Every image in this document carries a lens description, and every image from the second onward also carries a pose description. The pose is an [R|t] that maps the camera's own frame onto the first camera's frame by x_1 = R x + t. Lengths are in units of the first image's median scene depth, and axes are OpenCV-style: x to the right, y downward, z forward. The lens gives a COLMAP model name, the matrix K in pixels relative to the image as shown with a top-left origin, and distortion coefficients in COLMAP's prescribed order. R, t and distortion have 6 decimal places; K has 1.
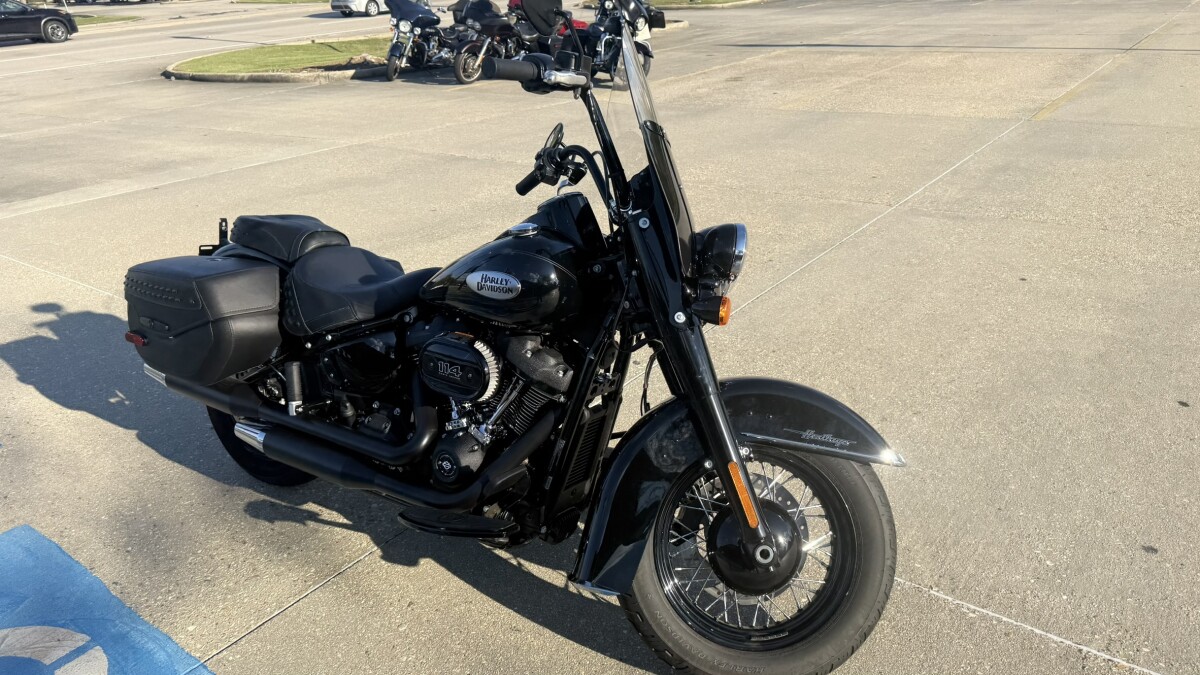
lens RADIAL K [[833.8, 0, 590.4], [0, 833.8, 340.1], [0, 0, 1]] dist [0.051459, -0.065228]
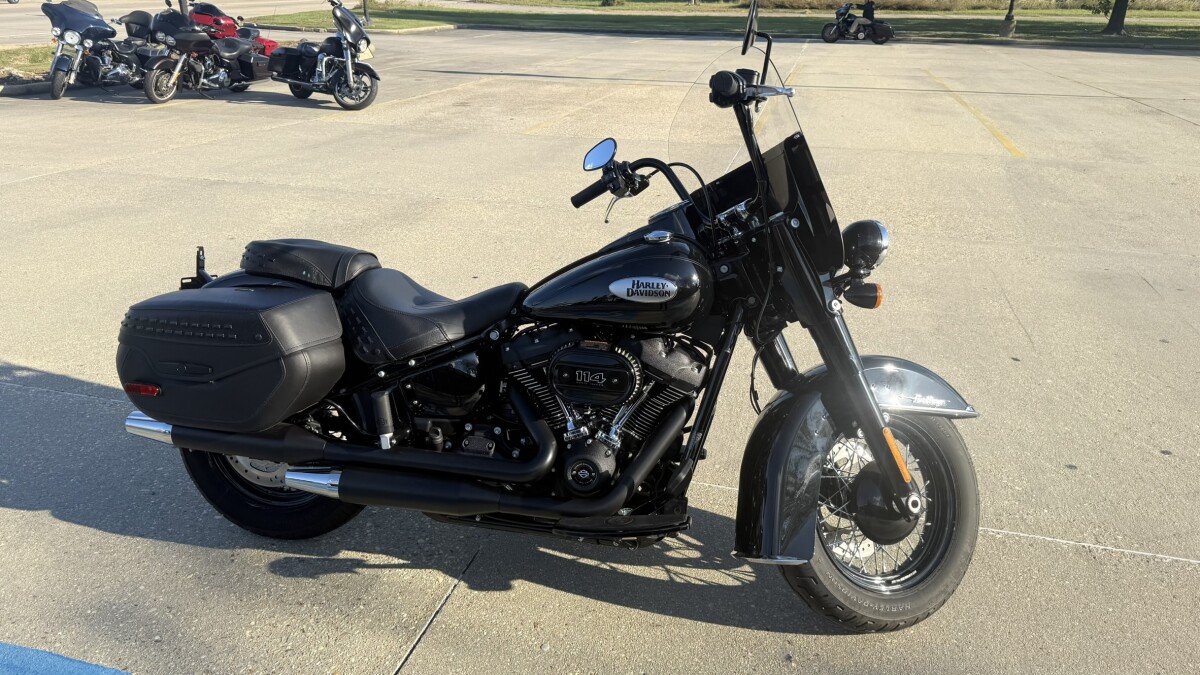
lens RADIAL K [[833.8, 0, 590.4], [0, 833.8, 340.1], [0, 0, 1]] dist [0.051459, -0.065228]
pose [[0.930640, -0.083572, 0.356265, -0.070124], [0.093861, 0.995517, -0.011659, 0.000214], [-0.353693, 0.044290, 0.934312, 0.007286]]
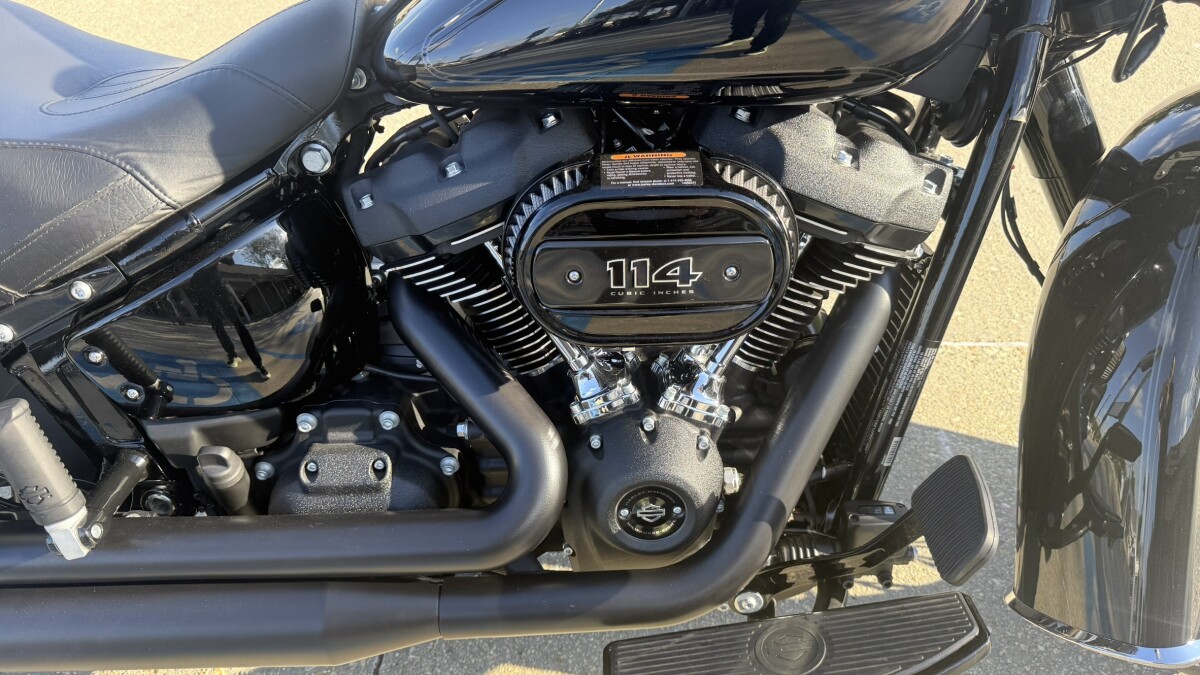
lens RADIAL K [[845.1, 0, 616.8], [0, 845.1, 338.4], [0, 0, 1]] dist [0.004889, -0.062546]
pose [[0.829309, -0.360374, 0.427056, -0.043886], [0.218047, 0.912365, 0.346476, -0.007811], [-0.514492, -0.194218, 0.835211, 0.097396]]
